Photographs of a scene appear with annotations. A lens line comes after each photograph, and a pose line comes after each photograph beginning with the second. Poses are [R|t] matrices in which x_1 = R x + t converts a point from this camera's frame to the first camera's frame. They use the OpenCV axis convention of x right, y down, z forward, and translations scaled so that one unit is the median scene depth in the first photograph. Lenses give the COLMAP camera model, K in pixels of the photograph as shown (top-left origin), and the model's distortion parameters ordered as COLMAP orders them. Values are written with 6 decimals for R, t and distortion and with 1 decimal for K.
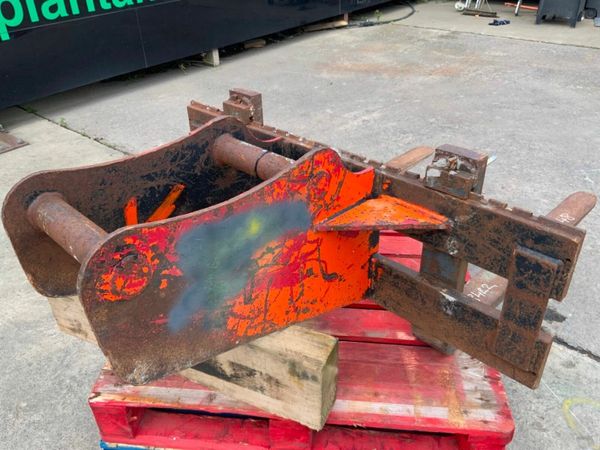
lens RADIAL K [[495.4, 0, 300.0], [0, 495.4, 225.0], [0, 0, 1]] dist [0.101941, -0.203369]
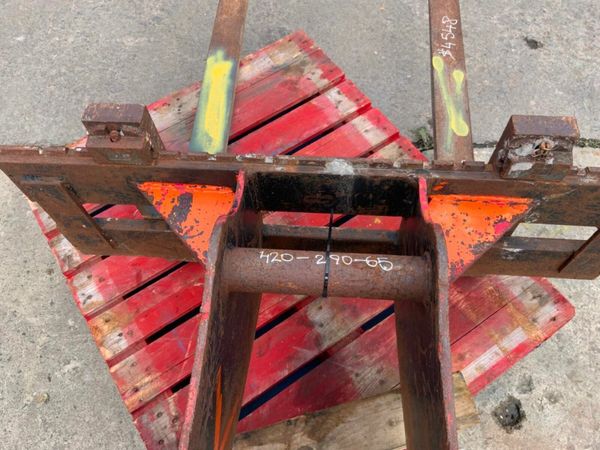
lens RADIAL K [[499.6, 0, 300.0], [0, 499.6, 225.0], [0, 0, 1]] dist [0.063811, -0.125042]
pose [[0.763781, -0.570296, 0.302325, -0.243817], [0.348267, 0.758453, 0.550872, -0.519224], [-0.543459, -0.315456, 0.777907, 0.507481]]
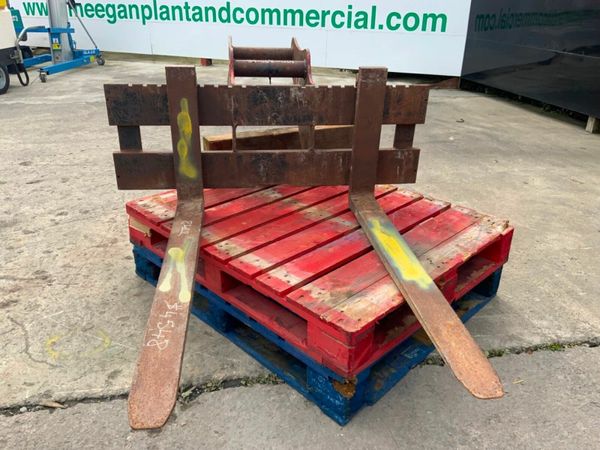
lens RADIAL K [[499.6, 0, 300.0], [0, 499.6, 225.0], [0, 0, 1]] dist [0.063811, -0.125042]
pose [[-0.616010, 0.347835, -0.706783, 1.307556], [-0.416107, 0.618158, 0.666885, -0.996470], [0.668870, 0.704905, -0.236056, 1.835317]]
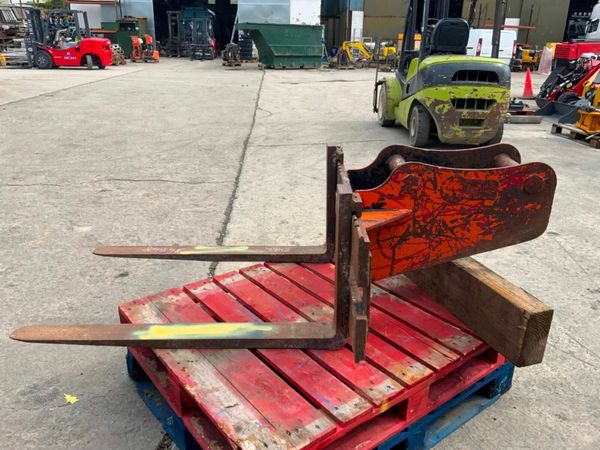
lens RADIAL K [[499.6, 0, 300.0], [0, 499.6, 225.0], [0, 0, 1]] dist [0.063811, -0.125042]
pose [[-0.693764, -0.233128, 0.681427, -0.982589], [0.381536, 0.683514, 0.622286, -1.140505], [-0.610837, 0.691708, -0.385250, 1.912587]]
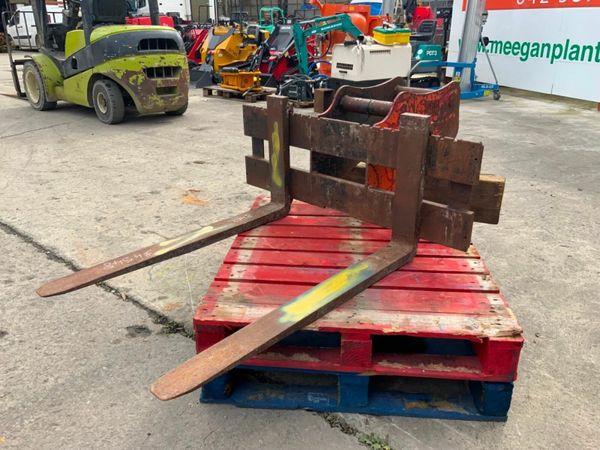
lens RADIAL K [[499.6, 0, 300.0], [0, 499.6, 225.0], [0, 0, 1]] dist [0.063811, -0.125042]
pose [[-0.999347, 0.034995, -0.008986, 0.238803], [0.013446, 0.591084, 0.806498, -1.378497], [0.033535, 0.805851, -0.591168, 2.423641]]
